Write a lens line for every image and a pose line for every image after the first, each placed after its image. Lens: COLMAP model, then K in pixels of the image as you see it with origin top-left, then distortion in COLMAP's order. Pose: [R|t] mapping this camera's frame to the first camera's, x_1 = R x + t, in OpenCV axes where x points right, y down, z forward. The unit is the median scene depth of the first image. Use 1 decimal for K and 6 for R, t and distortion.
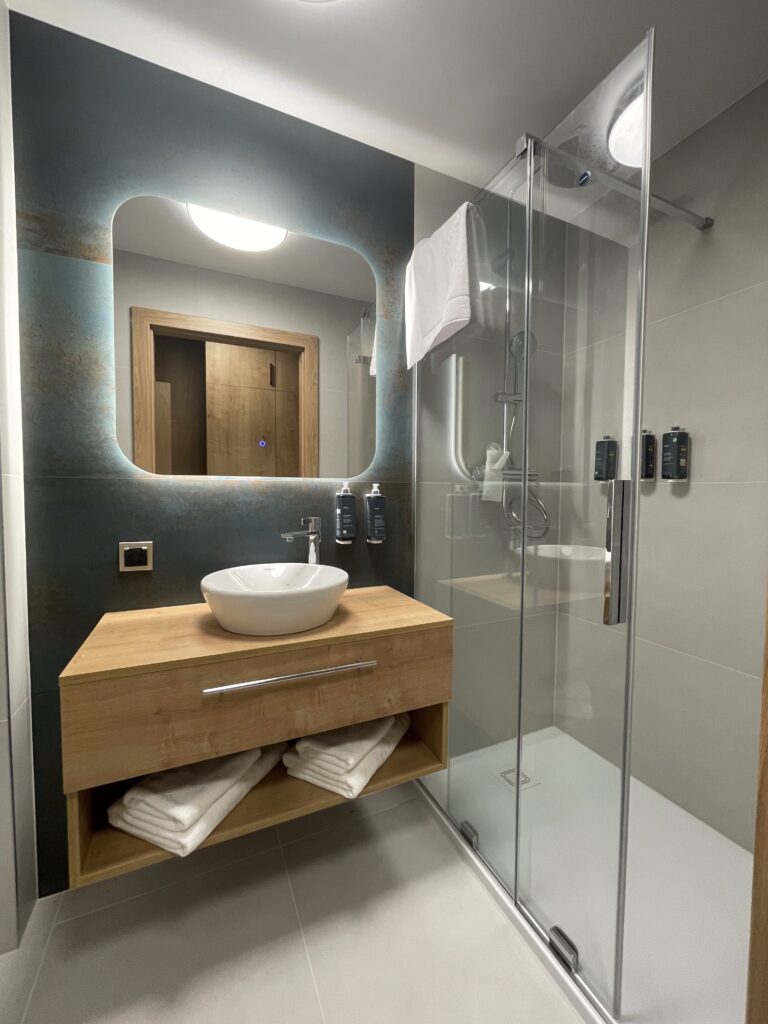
lens RADIAL K [[418.7, 0, 389.1], [0, 418.7, 519.6], [0, 0, 1]] dist [-0.002926, -0.000080]
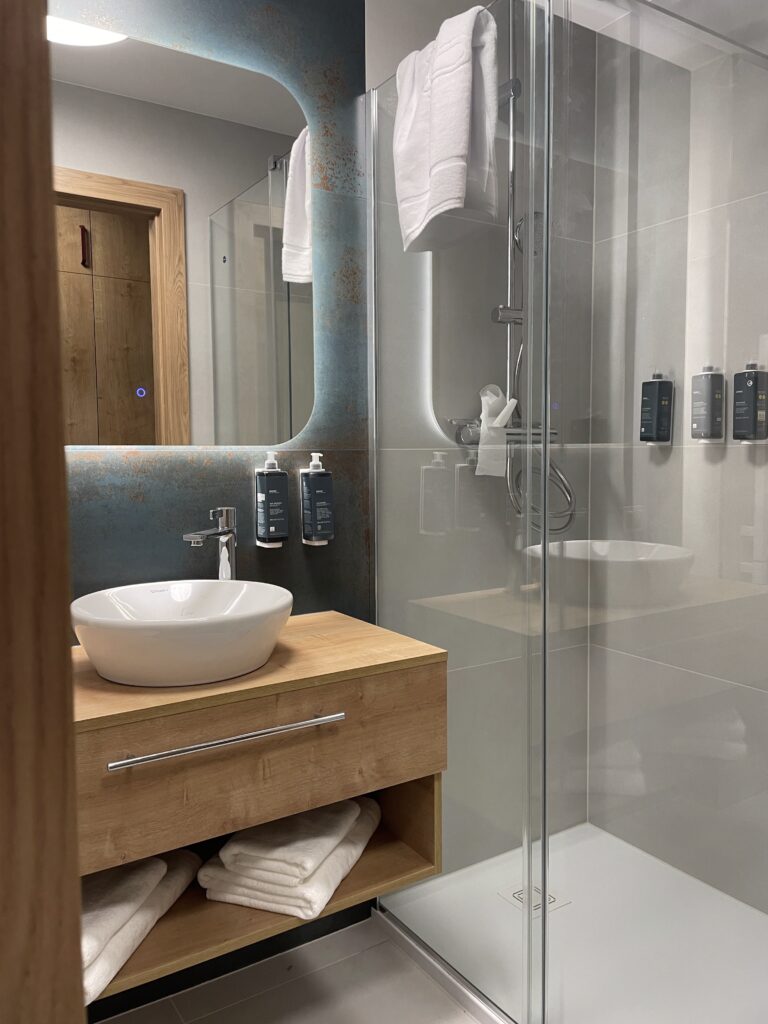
lens RADIAL K [[771.0, 0, 388.8], [0, 771.0, 524.9], [0, 0, 1]] dist [0.086860, -0.113763]
pose [[0.989995, -0.027097, 0.138474, -0.092534], [0.023034, 0.999258, 0.030857, -0.009444], [-0.139207, -0.027359, 0.989885, -0.199335]]
